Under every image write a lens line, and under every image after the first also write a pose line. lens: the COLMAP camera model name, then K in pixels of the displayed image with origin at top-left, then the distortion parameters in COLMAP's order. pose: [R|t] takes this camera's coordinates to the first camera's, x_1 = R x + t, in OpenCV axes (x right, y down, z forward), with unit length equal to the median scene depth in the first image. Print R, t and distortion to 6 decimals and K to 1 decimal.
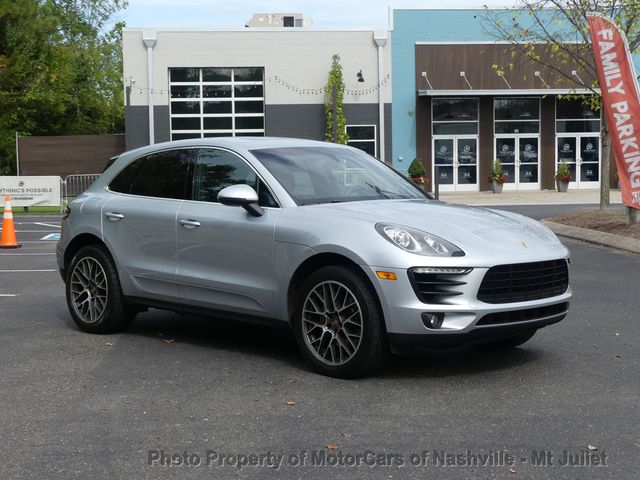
lens RADIAL K [[1073.8, 0, 320.0], [0, 1073.8, 240.0], [0, 0, 1]] dist [0.024026, 0.008152]
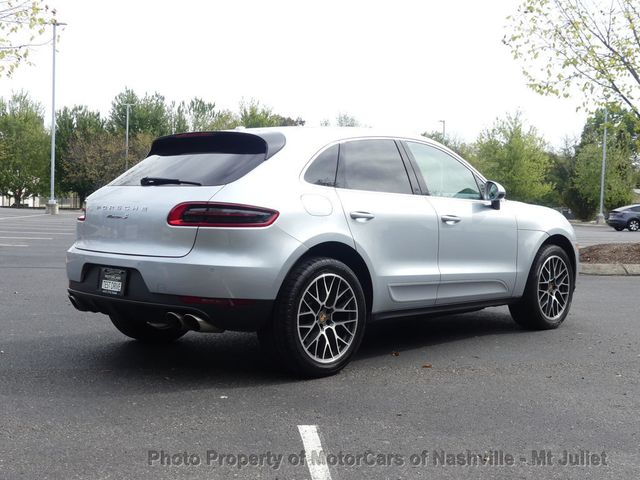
lens RADIAL K [[874.9, 0, 319.1], [0, 874.9, 217.4], [0, 0, 1]] dist [0.019146, 0.057010]
pose [[-0.026915, -0.027027, 0.999272, -0.949862], [0.042793, 0.998687, 0.028164, -0.047217], [-0.998721, 0.043519, -0.025723, 1.187519]]
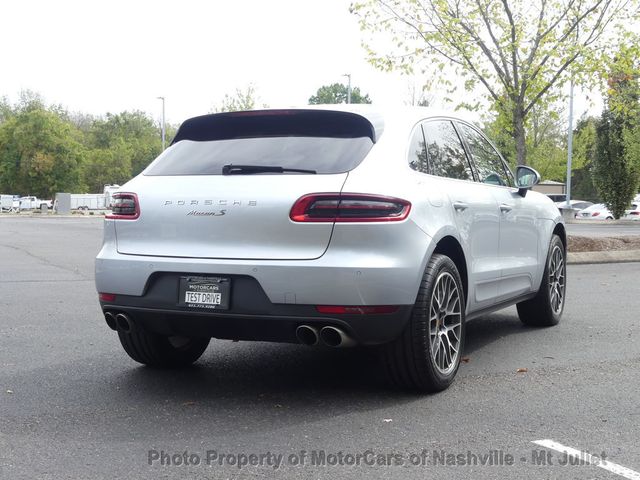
lens RADIAL K [[1019.2, 0, 320.0], [0, 1019.2, 240.0], [0, 0, 1]] dist [-0.030169, -0.039364]
pose [[-0.341459, -0.050086, 0.938561, -0.893234], [0.053648, 0.995913, 0.072664, -0.061703], [-0.938364, 0.075164, -0.337377, 1.486810]]
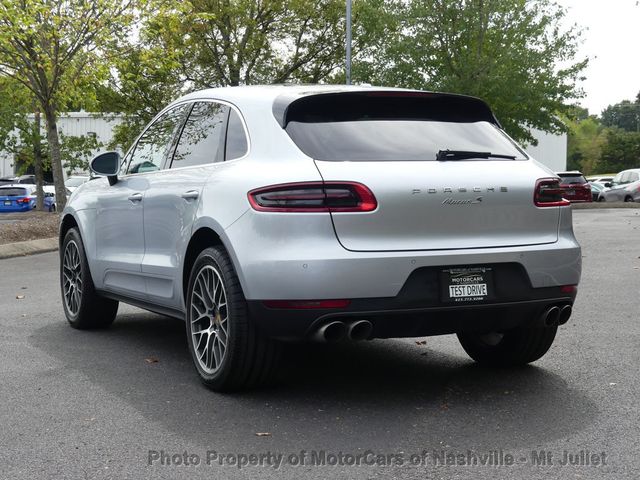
lens RADIAL K [[1223.2, 0, 320.0], [0, 1223.2, 240.0], [0, 0, 1]] dist [-0.045031, -0.049023]
pose [[-0.944692, -0.013760, 0.327671, -0.407928], [0.025247, 0.993103, 0.114494, -0.099961], [-0.326986, 0.116434, -0.937829, 2.072501]]
